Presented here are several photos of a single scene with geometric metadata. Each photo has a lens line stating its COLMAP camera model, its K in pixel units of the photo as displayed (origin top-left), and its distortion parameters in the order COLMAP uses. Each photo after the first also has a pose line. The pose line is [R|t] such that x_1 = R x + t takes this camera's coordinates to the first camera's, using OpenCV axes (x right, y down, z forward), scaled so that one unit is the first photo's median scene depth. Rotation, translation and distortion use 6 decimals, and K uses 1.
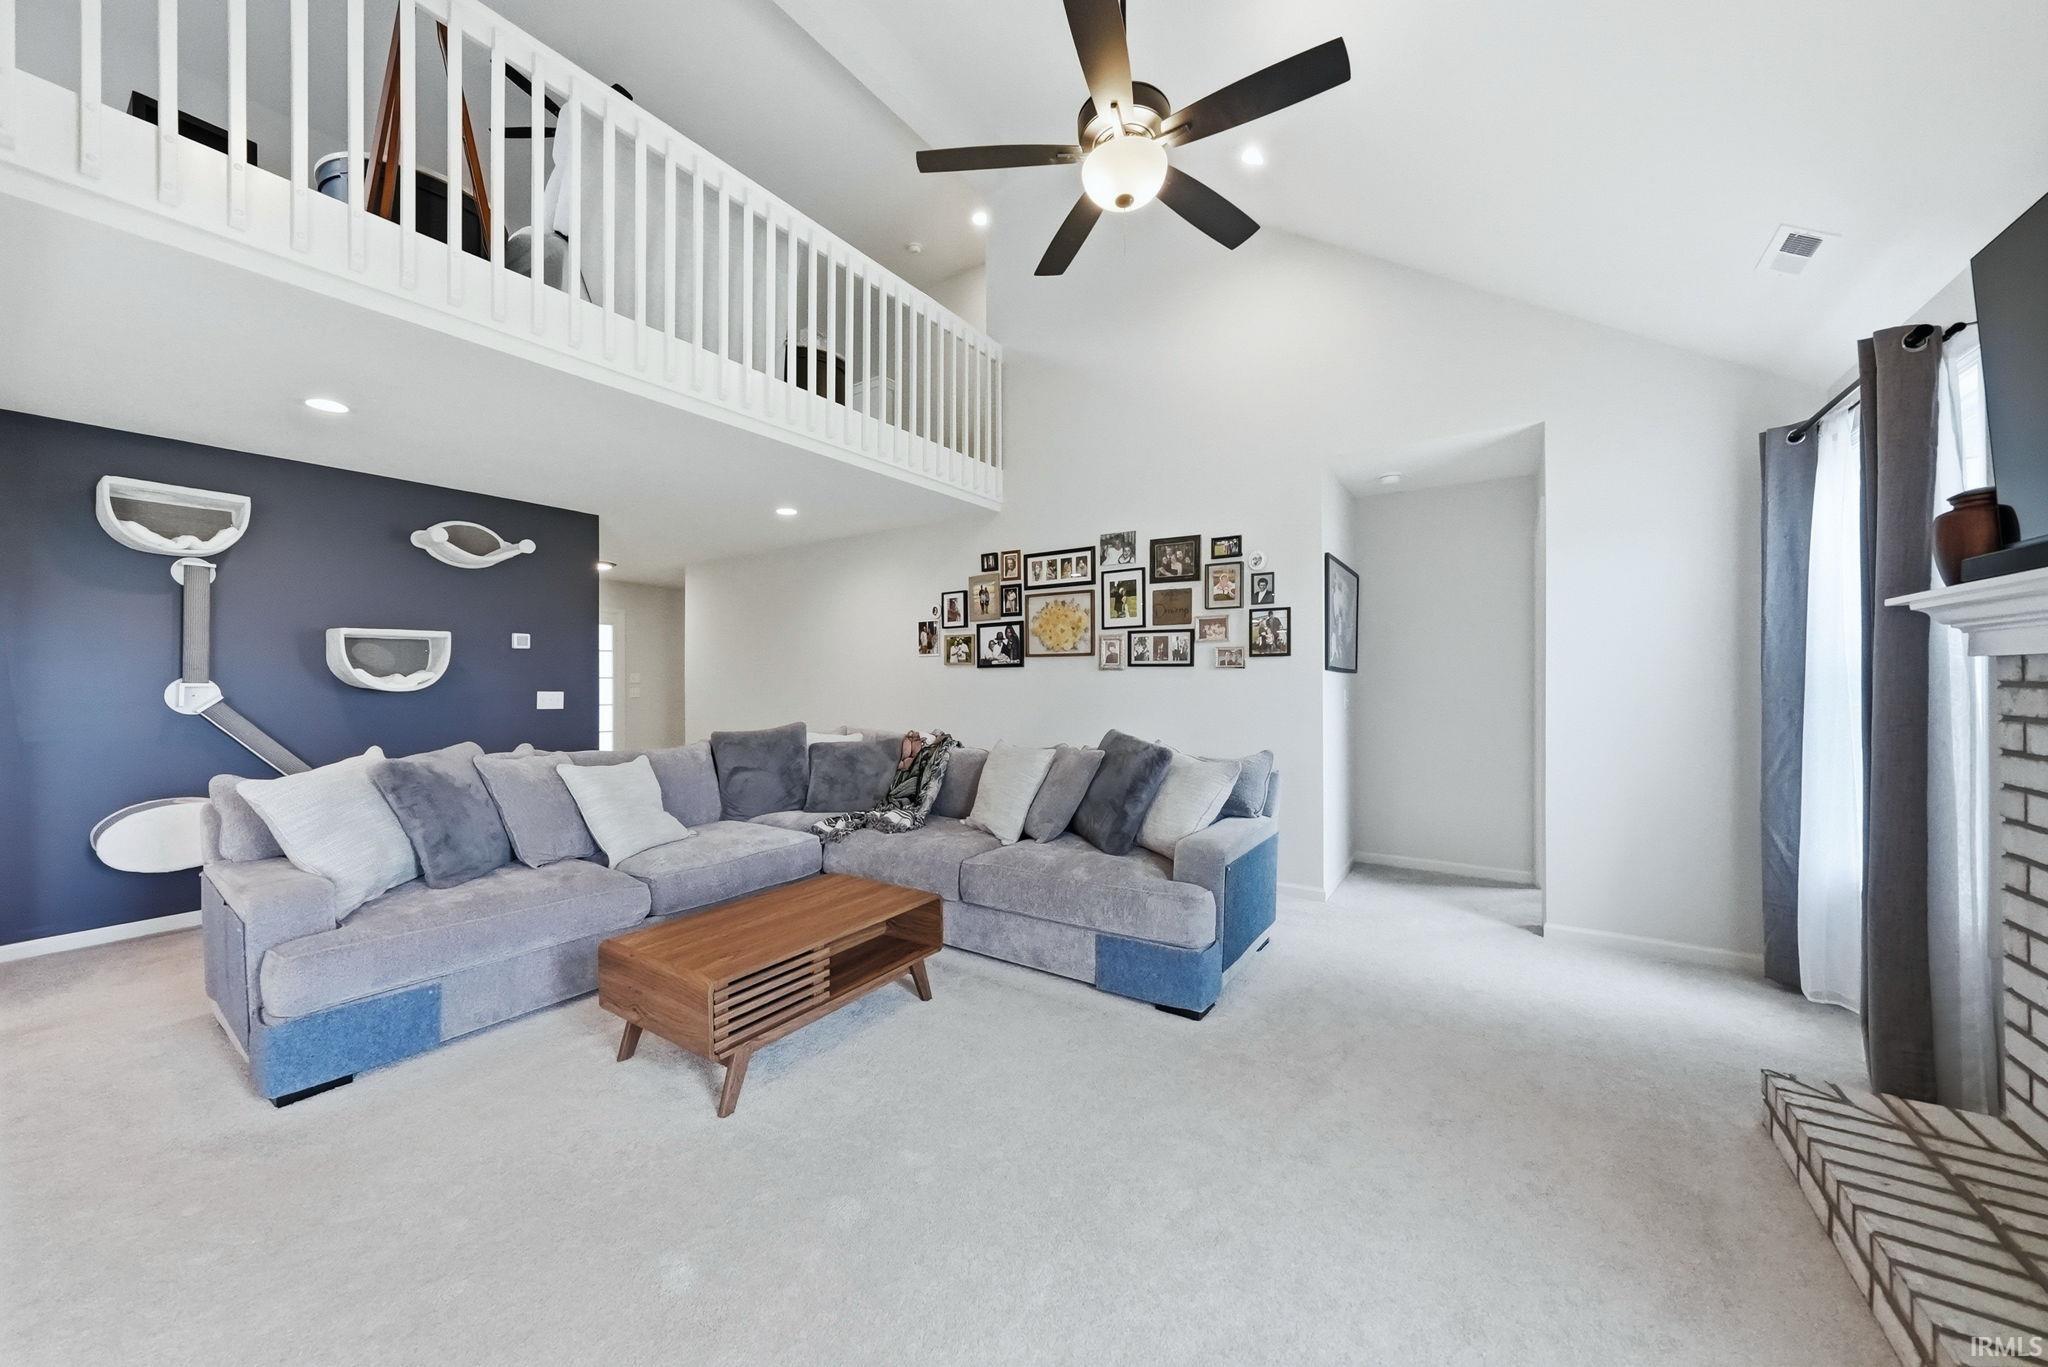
lens RADIAL K [[715.9, 0, 1014.3], [0, 715.9, 680.0], [0, 0, 1]] dist [-0.001293, -0.000055]
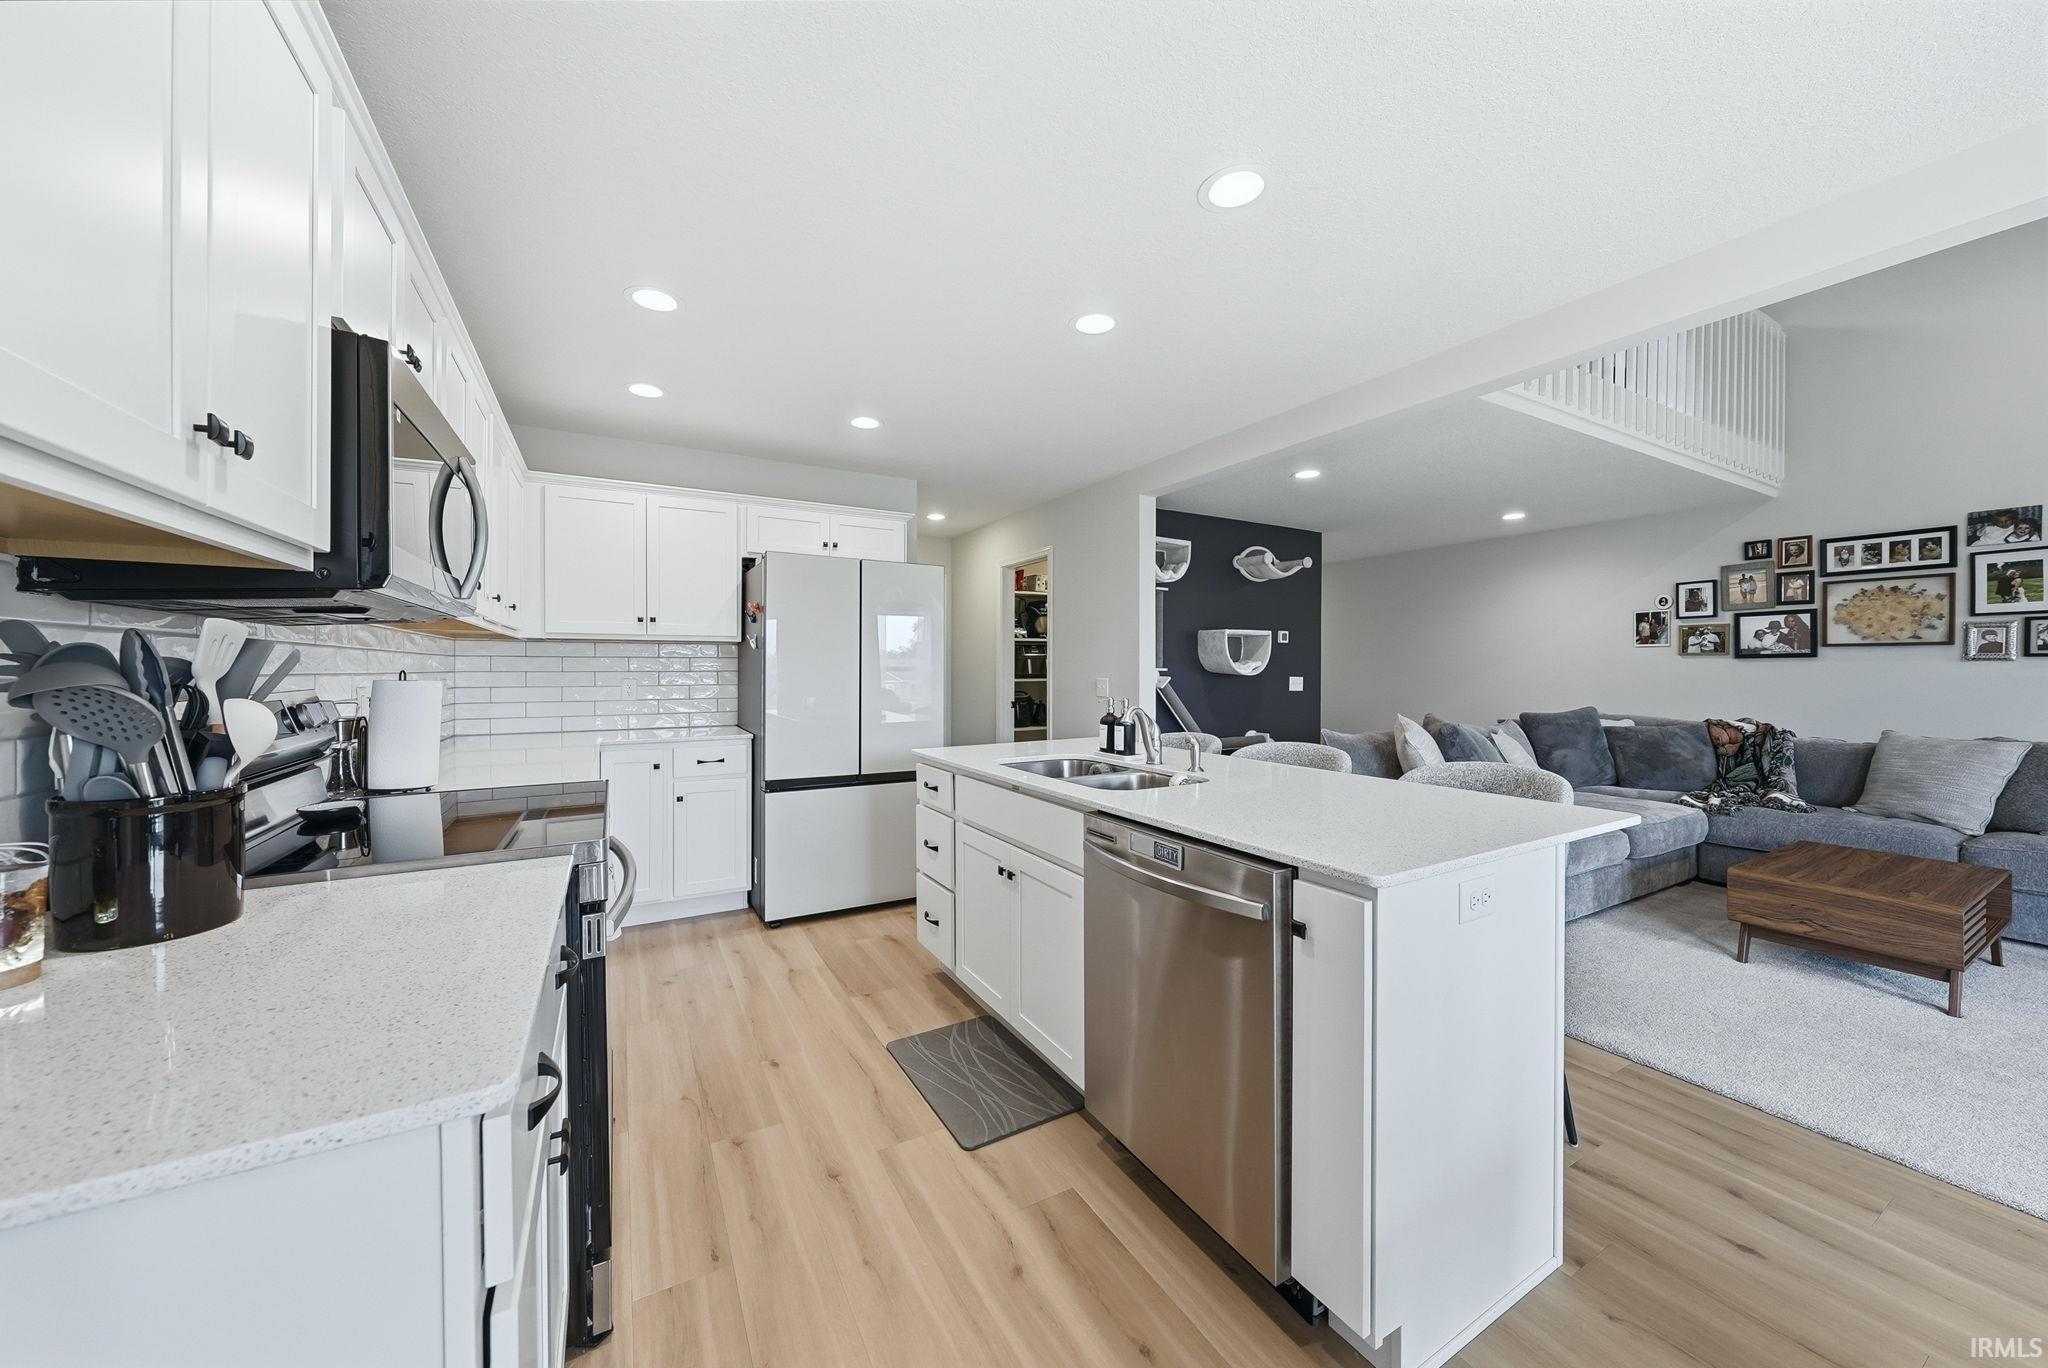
lens RADIAL K [[713.1, 0, 1016.6], [0, 713.1, 674.0], [0, 0, 1]] dist [0.000763, 0.000550]
pose [[0.899093, 0.010046, -0.437643, -0.572924], [-0.007252, 0.999941, 0.008055, 0.005075], [0.437698, -0.004068, 0.899113, -0.358381]]
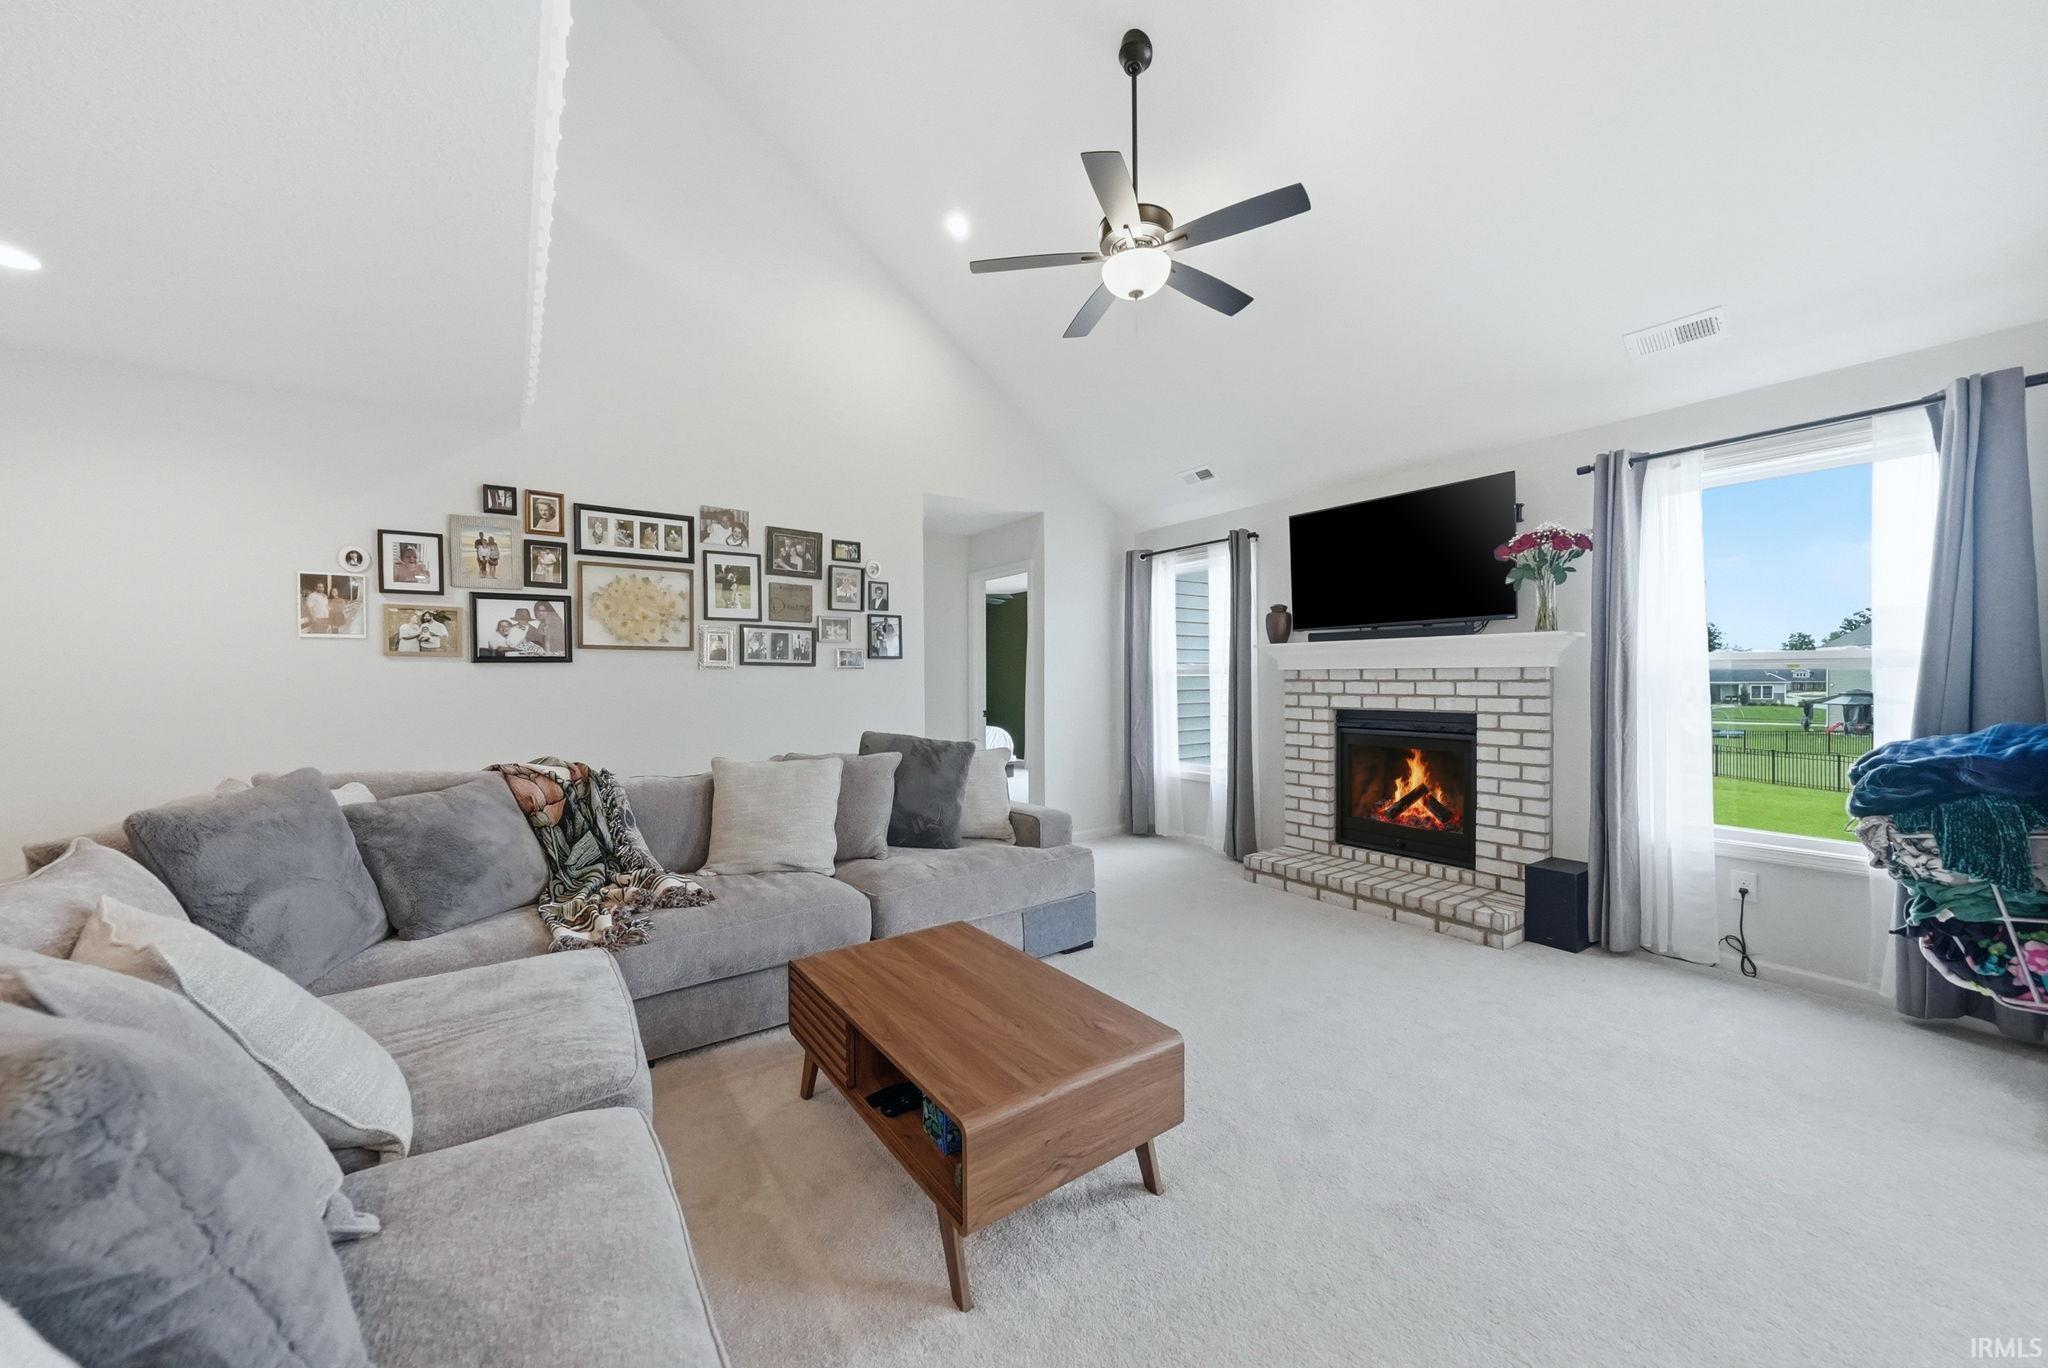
lens RADIAL K [[732.7, 0, 1009.6], [0, 732.7, 678.6], [0, 0, 1]] dist [-0.000636, 0.000104]
pose [[0.352102, 0.002113, 0.935959, -0.548090], [0.003434, 0.999988, -0.003549, 0.002195], [-0.935955, 0.004463, 0.352090, 0.367837]]
